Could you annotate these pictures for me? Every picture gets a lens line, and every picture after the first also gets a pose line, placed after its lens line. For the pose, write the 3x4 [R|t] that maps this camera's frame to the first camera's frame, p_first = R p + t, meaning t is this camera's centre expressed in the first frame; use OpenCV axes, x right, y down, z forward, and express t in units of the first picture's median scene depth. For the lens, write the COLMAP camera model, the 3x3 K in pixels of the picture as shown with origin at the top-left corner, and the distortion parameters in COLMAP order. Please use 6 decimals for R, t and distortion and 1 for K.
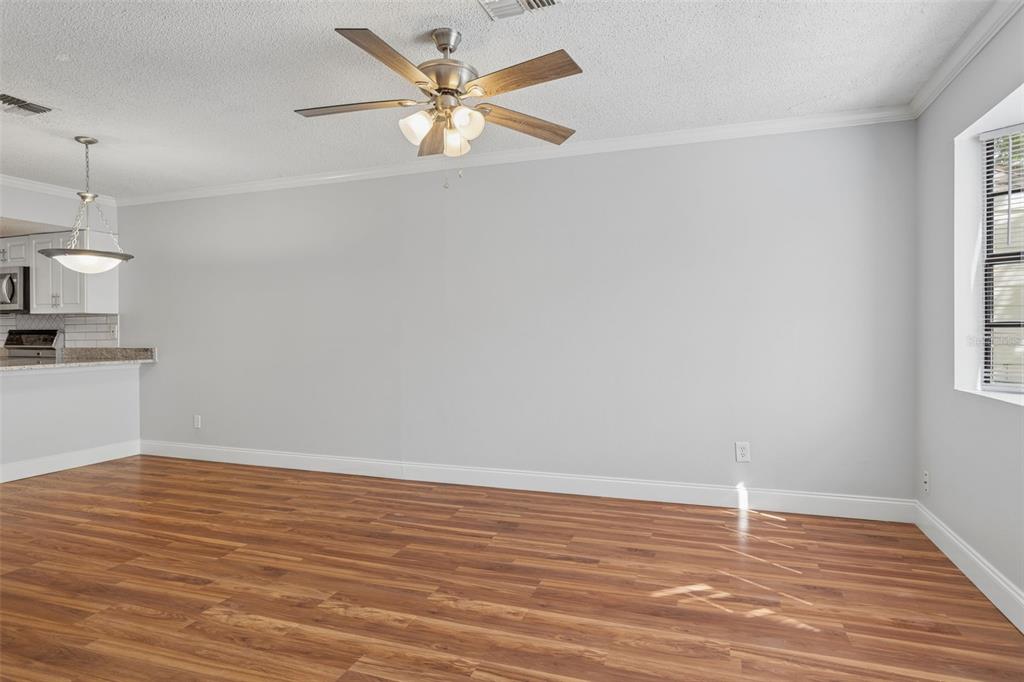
lens RADIAL K [[570.3, 0, 519.7], [0, 570.3, 341.4], [0, 0, 1]] dist [-0.011732, 0.002745]
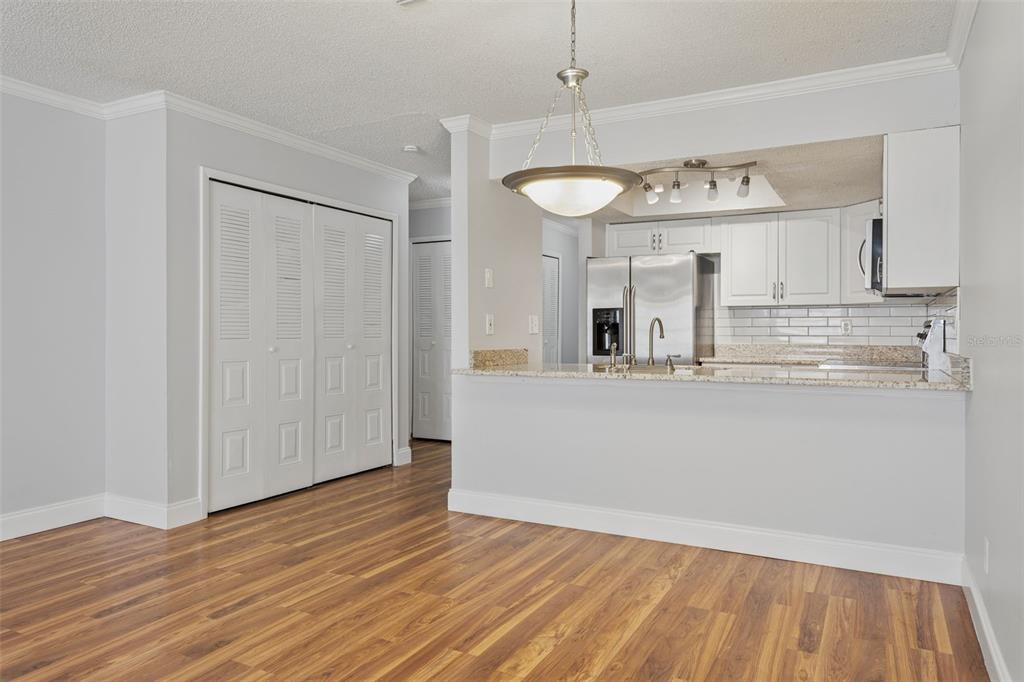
lens RADIAL K [[694.0, 0, 513.3], [0, 694.0, 335.8], [0, 0, 1]] dist [0.002407, -0.002907]
pose [[-0.157699, 0.007548, -0.987458, -0.080651], [-0.015027, 0.999837, 0.010042, -0.007538], [0.987373, 0.016422, -0.157560, 1.041991]]
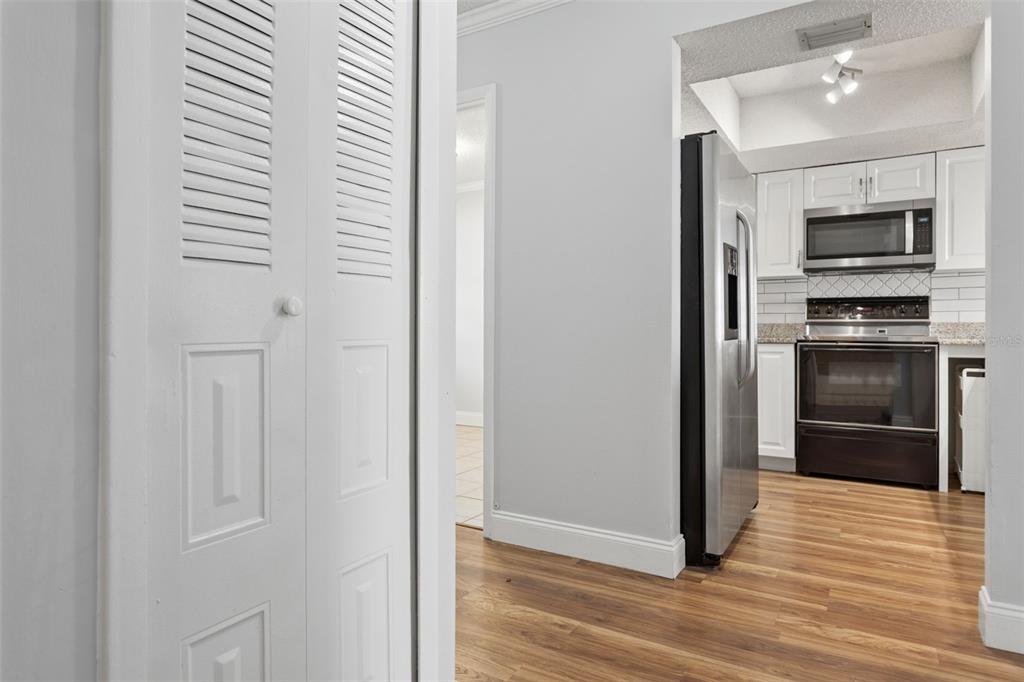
lens RADIAL K [[584.6, 0, 518.8], [0, 584.6, 322.9], [0, 0, 1]] dist [-0.006130, -0.000649]
pose [[0.974571, 0.000906, -0.224078, -1.711575], [-0.005671, 0.999771, -0.020625, 0.043359], [0.224008, 0.021371, 0.974353, 0.325474]]
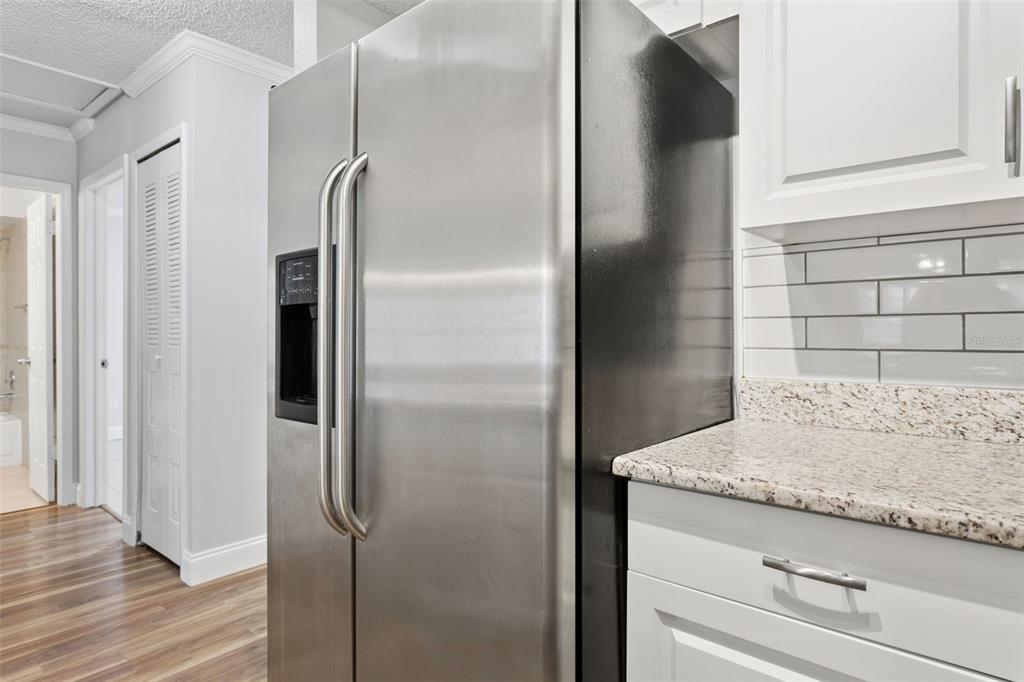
lens RADIAL K [[570.3, 0, 517.0], [0, 570.3, 337.2], [0, 0, 1]] dist [-0.011732, 0.002745]
pose [[-0.365388, 0.006142, -0.930835, -1.355929], [-0.011453, 0.999873, 0.011093, -0.008862], [0.930785, 0.014715, -0.365271, 1.255838]]
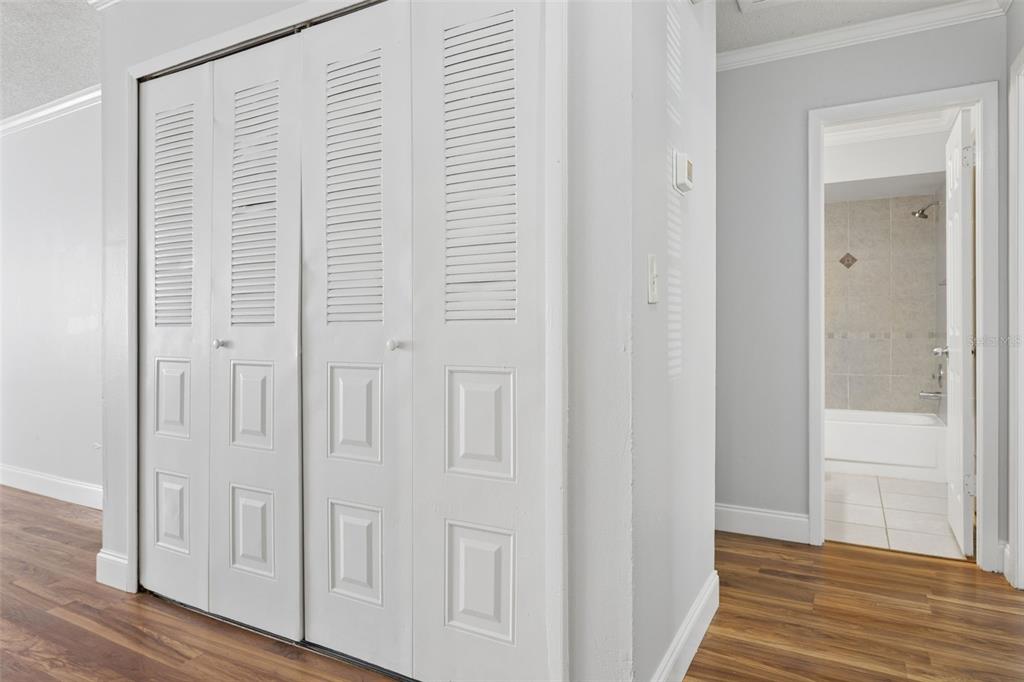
lens RADIAL K [[611.8, 0, 520.2], [0, 611.8, 332.9], [0, 0, 1]] dist [-0.003041, -0.002007]
pose [[-0.984445, 0.002829, 0.175671, -1.576367], [0.005537, 0.999873, 0.014925, 0.016948], [-0.175607, 0.015666, -0.984336, 0.953741]]
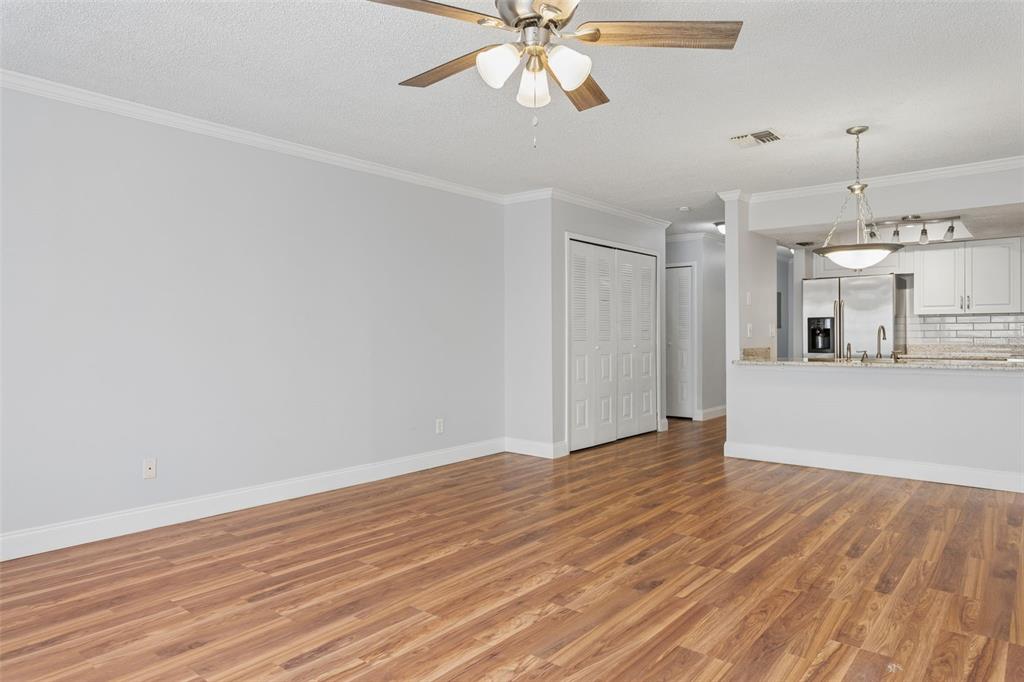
lens RADIAL K [[647.8, 0, 513.1], [0, 647.8, 337.4], [0, 0, 1]] dist [-0.013583, 0.010625]
pose [[-0.356093, 0.006886, -0.934425, 0.458381], [-0.010046, 0.999887, 0.011197, -0.009517], [0.934397, 0.013374, -0.355983, 0.838286]]
